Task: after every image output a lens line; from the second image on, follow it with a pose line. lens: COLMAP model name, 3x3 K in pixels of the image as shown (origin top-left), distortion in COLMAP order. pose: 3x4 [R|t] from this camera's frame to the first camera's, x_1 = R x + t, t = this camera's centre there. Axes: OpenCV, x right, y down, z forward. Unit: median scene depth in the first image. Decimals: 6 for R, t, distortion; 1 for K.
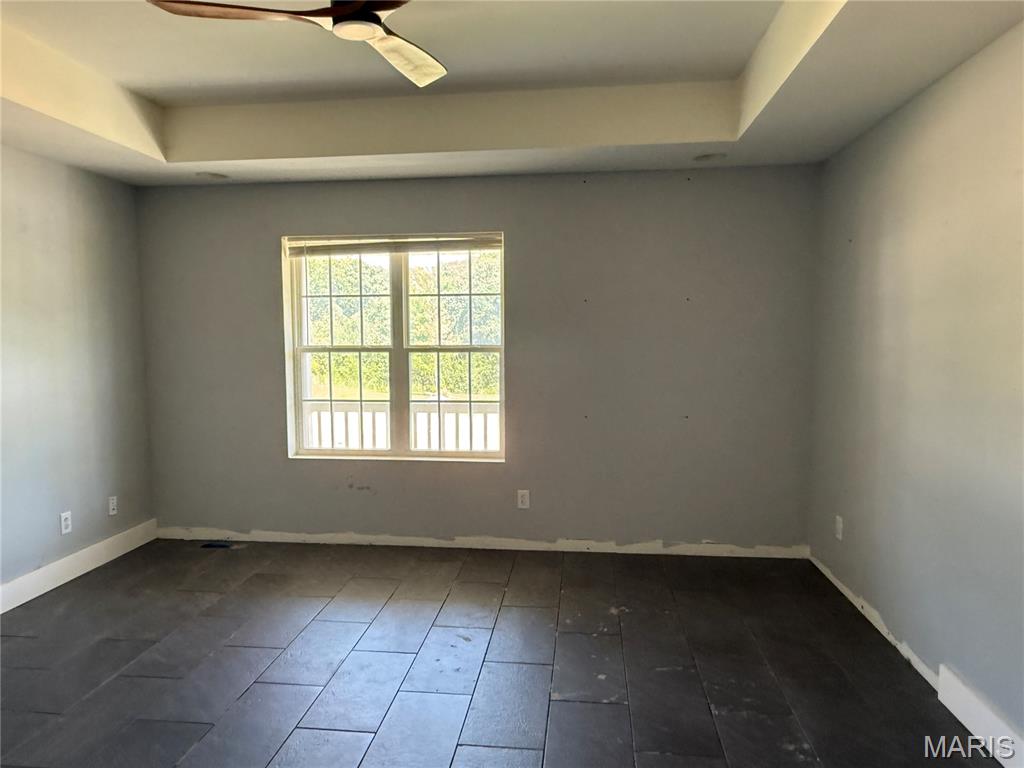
lens RADIAL K [[698.6, 0, 512.0], [0, 698.6, 384.0], [0, 0, 1]] dist [0.032212, 0.001096]
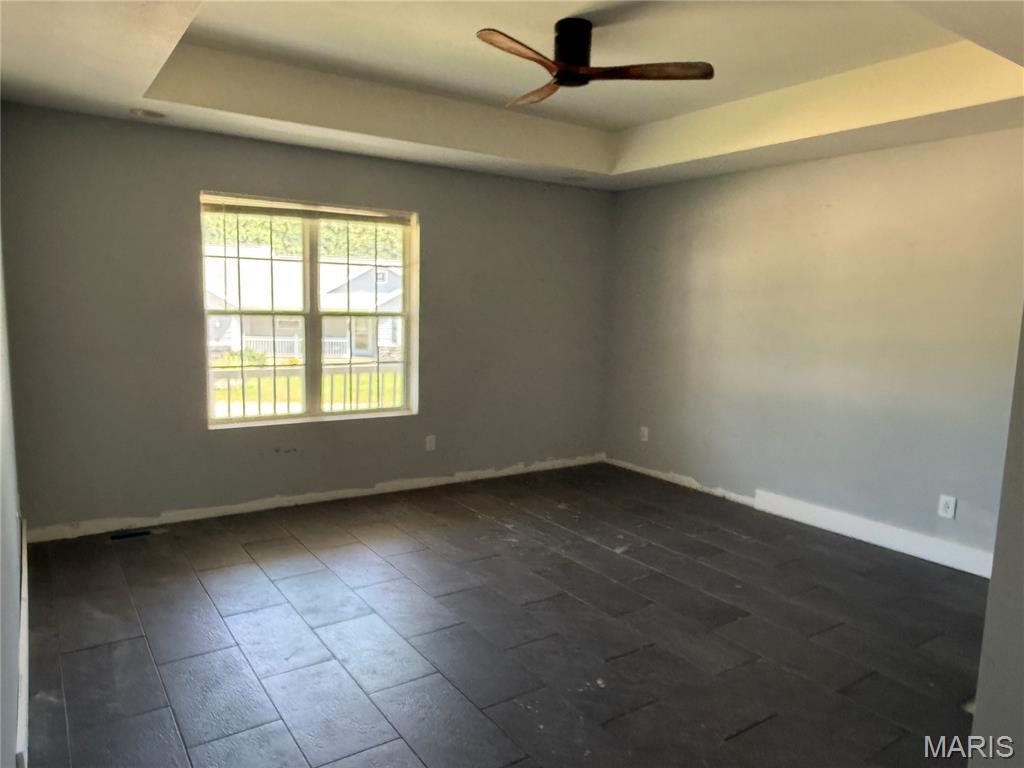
lens RADIAL K [[685.1, 0, 512.0], [0, 685.1, 384.0], [0, 0, 1]] dist [0.000175, -0.001323]
pose [[0.752499, -0.052993, 0.656458, -0.612314], [0.018277, 0.998054, 0.059617, -0.001813], [-0.658340, -0.032864, 0.752003, 0.043033]]
